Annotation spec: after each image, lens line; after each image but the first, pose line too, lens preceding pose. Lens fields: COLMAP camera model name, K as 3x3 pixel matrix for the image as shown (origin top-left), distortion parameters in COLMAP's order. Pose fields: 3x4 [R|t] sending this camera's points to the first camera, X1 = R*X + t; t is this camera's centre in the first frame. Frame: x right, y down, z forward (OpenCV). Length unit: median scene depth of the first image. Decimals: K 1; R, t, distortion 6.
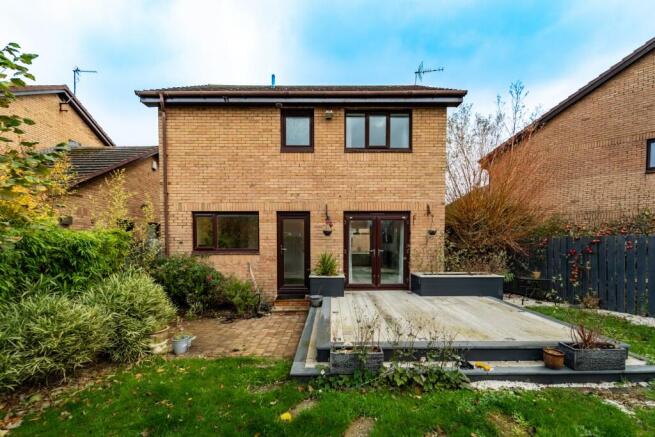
lens RADIAL K [[287.1, 0, 327.6], [0, 287.1, 241.7], [0, 0, 1]] dist [-0.001096, -0.000266]
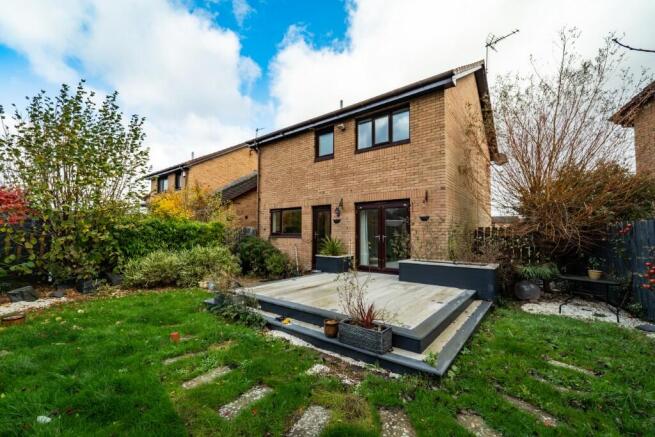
lens RADIAL K [[271.3, 0, 328.7], [0, 271.3, 210.0], [0, 0, 1]] dist [-0.000771, -0.000055]
pose [[0.778168, -0.047234, -0.626277, 0.676950], [-0.008548, 0.996279, -0.085761, 0.020696], [0.627998, 0.072090, 0.774869, 0.069638]]
